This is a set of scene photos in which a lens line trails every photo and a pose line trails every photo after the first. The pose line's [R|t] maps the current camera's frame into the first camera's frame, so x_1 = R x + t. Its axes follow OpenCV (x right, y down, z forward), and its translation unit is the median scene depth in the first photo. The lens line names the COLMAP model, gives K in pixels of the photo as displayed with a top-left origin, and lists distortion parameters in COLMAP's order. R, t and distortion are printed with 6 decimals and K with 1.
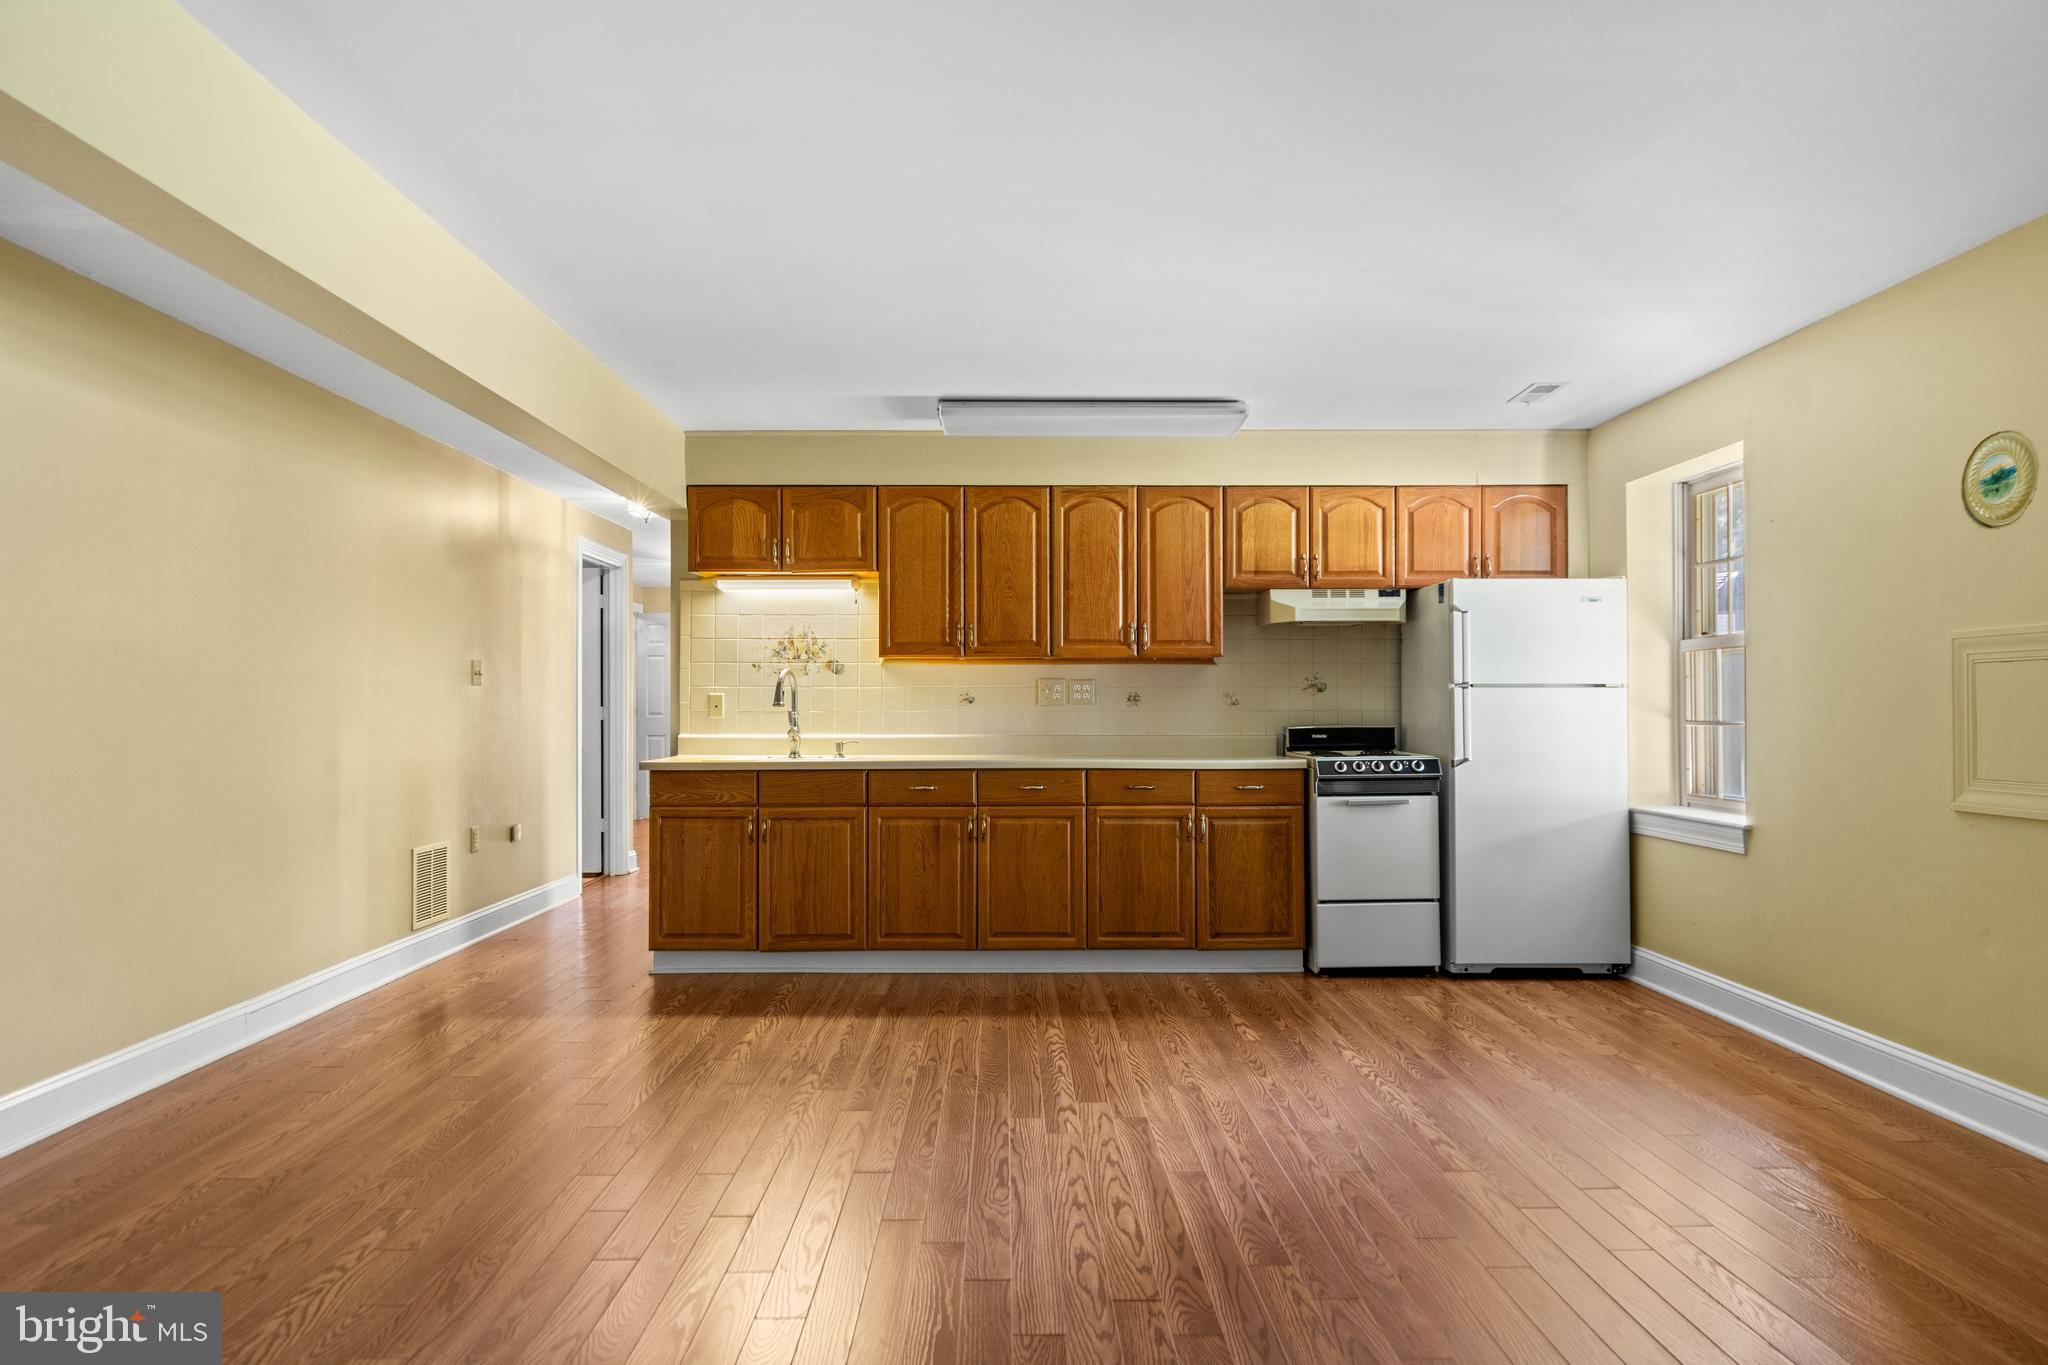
lens RADIAL K [[1314.1, 0, 1024.0], [0, 1314.1, 682.5], [0, 0, 1]] dist [-0.003129, 0.001713]
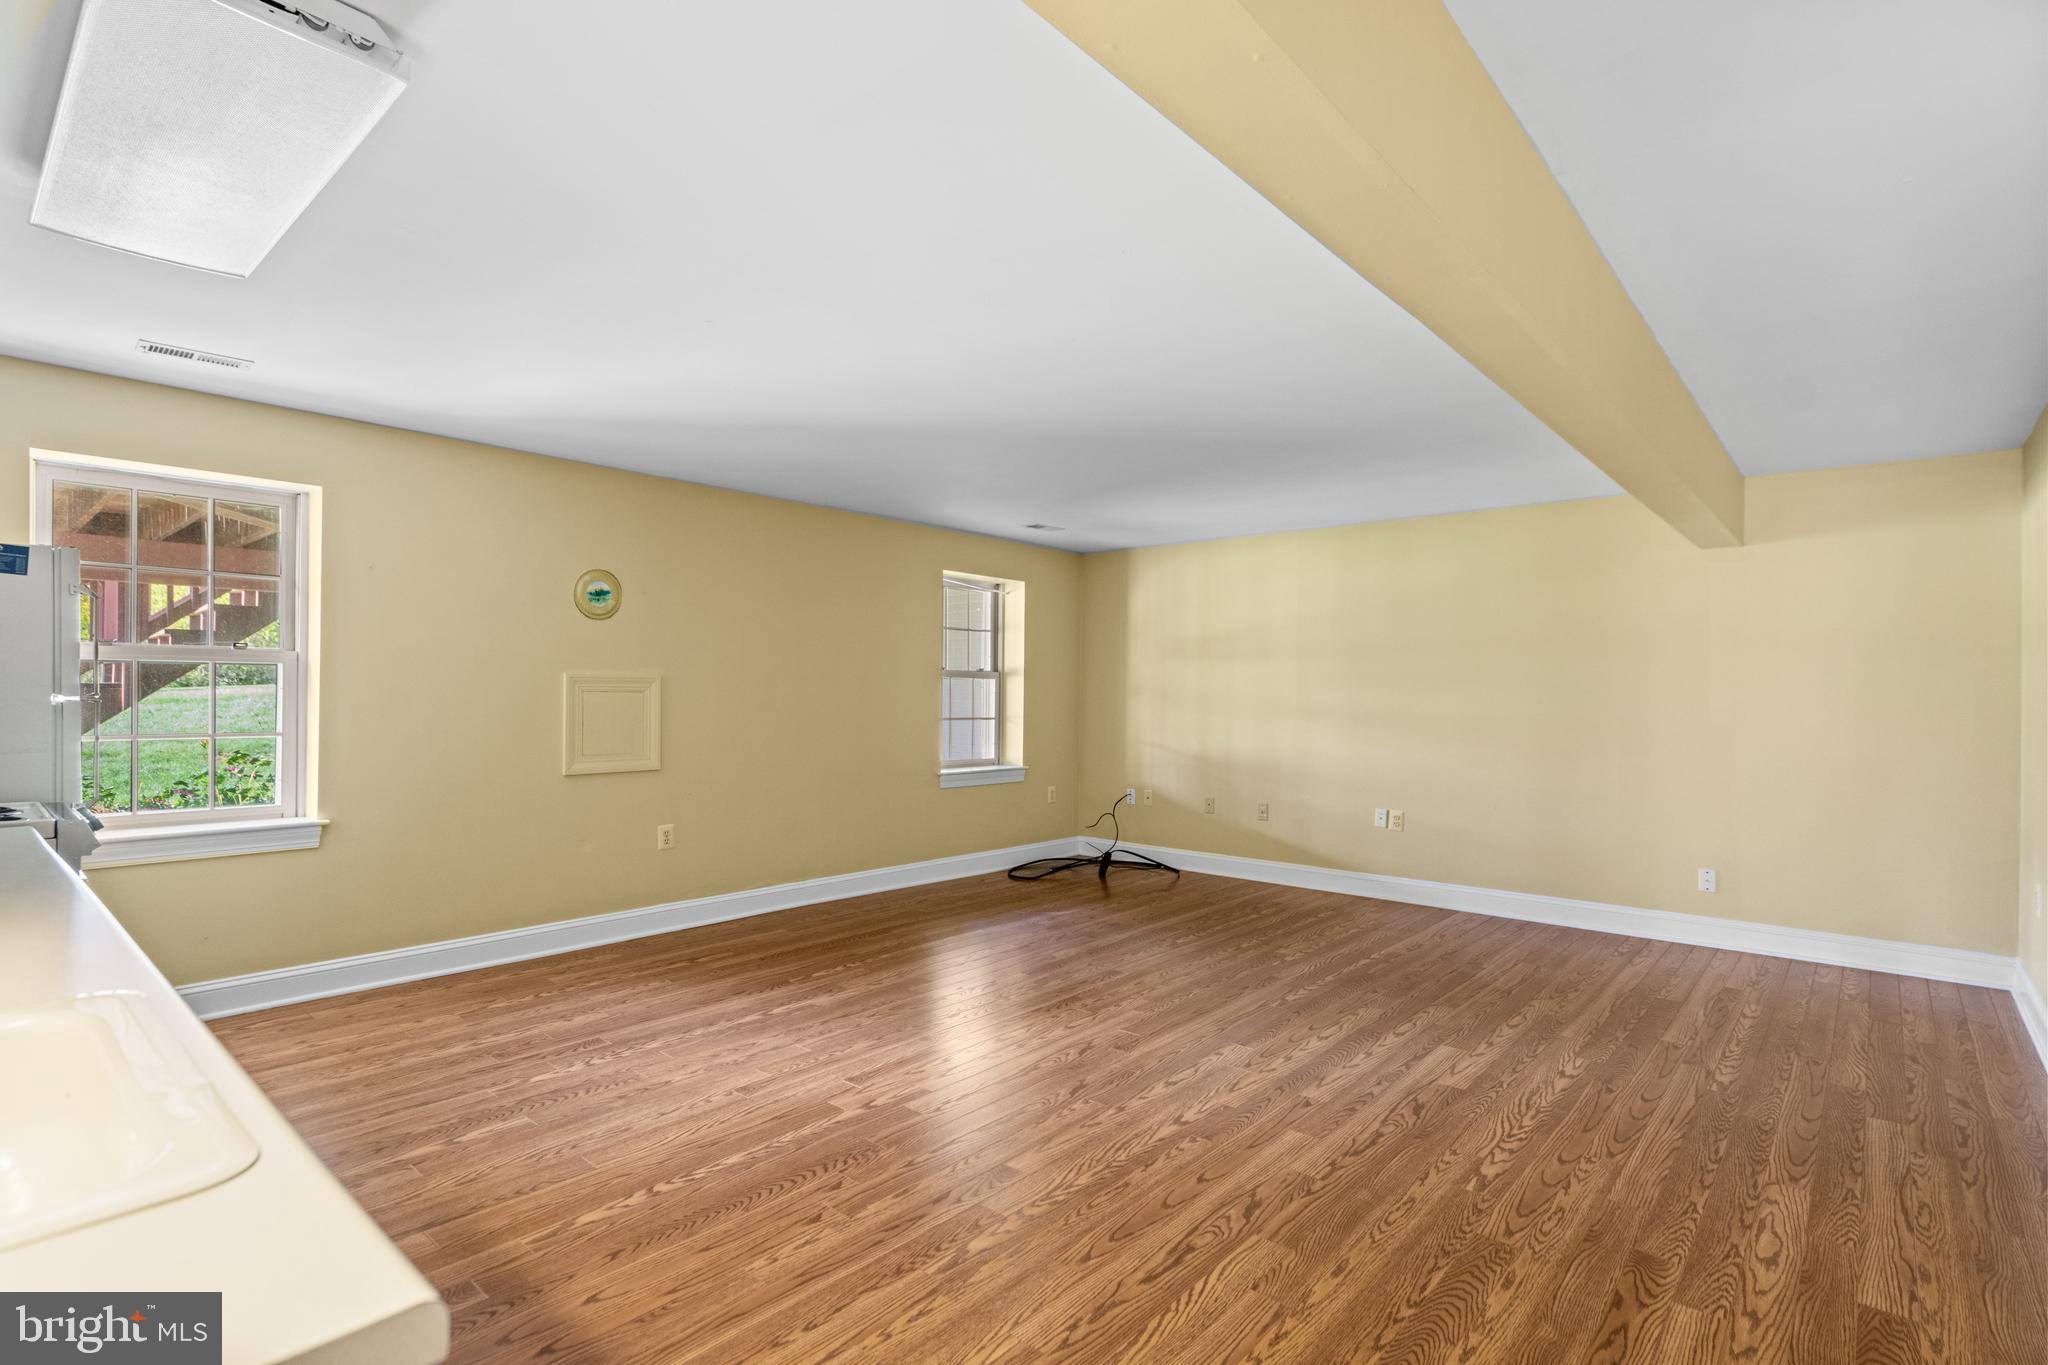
lens RADIAL K [[1018.9, 0, 1015.3], [0, 1018.9, 687.7], [0, 0, 1]] dist [0.001293, 0.000288]
pose [[-0.754289, -0.001052, 0.656541, -0.632755], [-0.019747, 0.999583, -0.021085, -0.002374], [-0.656245, -0.028869, -0.753995, 1.630520]]
